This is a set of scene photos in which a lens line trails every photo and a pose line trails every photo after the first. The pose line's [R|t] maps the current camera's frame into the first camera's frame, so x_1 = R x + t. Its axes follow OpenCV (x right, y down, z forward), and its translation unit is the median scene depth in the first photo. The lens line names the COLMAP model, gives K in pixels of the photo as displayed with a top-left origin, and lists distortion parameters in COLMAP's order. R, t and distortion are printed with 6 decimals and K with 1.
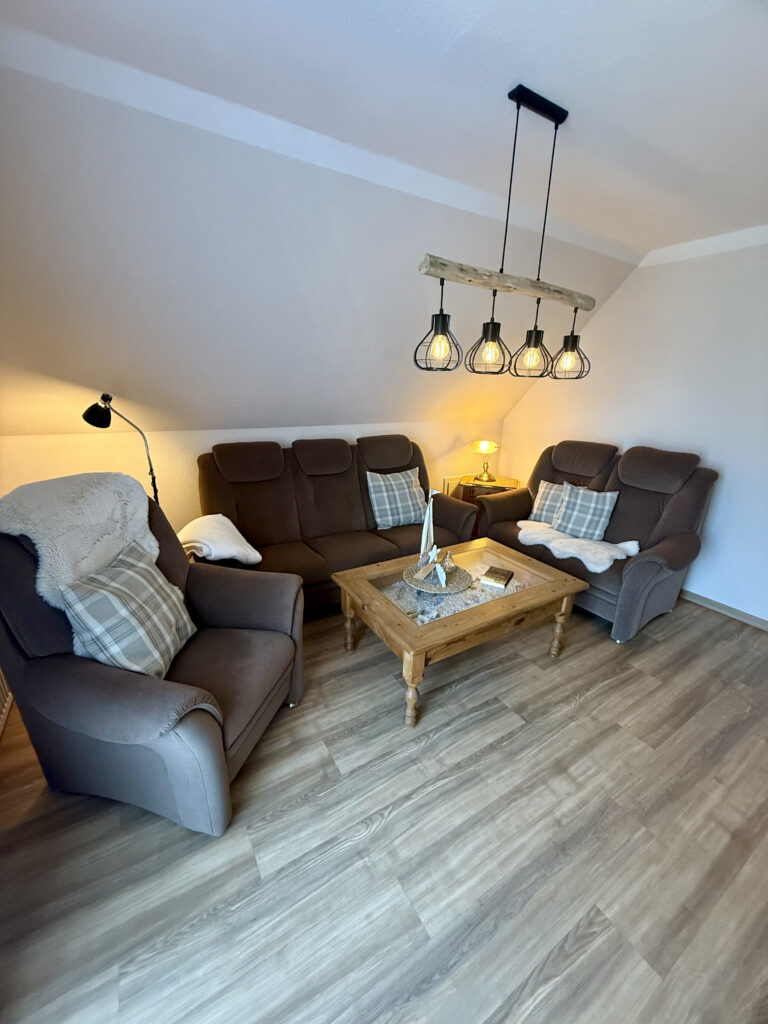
lens RADIAL K [[408.6, 0, 384.0], [0, 408.6, 509.6], [0, 0, 1]] dist [-0.000046, 0.000132]
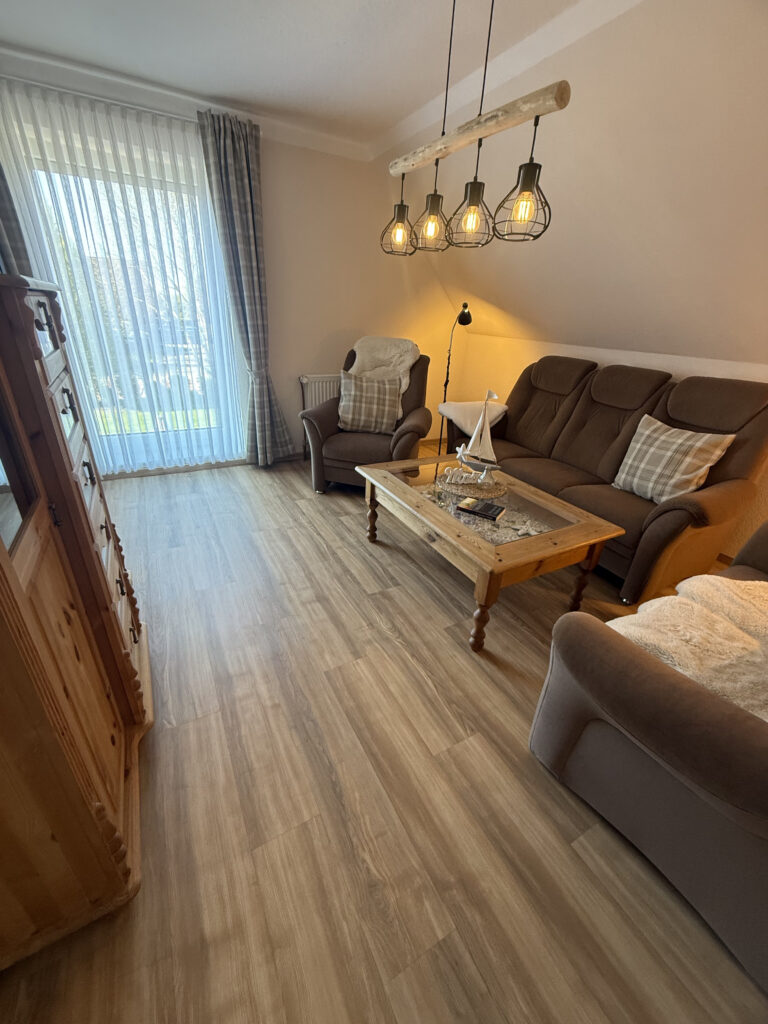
lens RADIAL K [[408.6, 0, 384.0], [0, 408.6, 509.6], [0, 0, 1]] dist [-0.000046, 0.000132]
pose [[-0.053227, 0.403876, -0.913264, 1.473631], [-0.351602, 0.848414, 0.395689, -0.136966], [0.934635, 0.342167, 0.096845, 1.007137]]
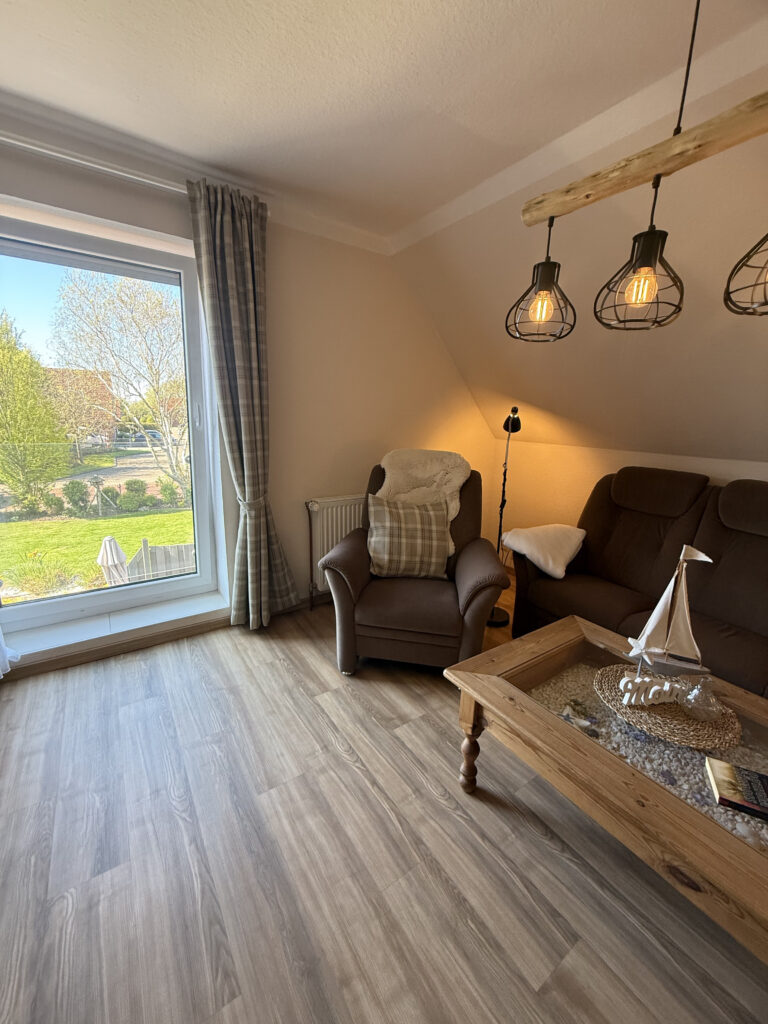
lens RADIAL K [[408.6, 0, 384.0], [0, 408.6, 509.6], [0, 0, 1]] dist [-0.000046, 0.000132]
pose [[0.048840, 0.197631, -0.979059, 0.844005], [-0.330991, 0.928044, 0.170822, -0.070366], [0.942369, 0.315717, 0.110740, 0.677579]]
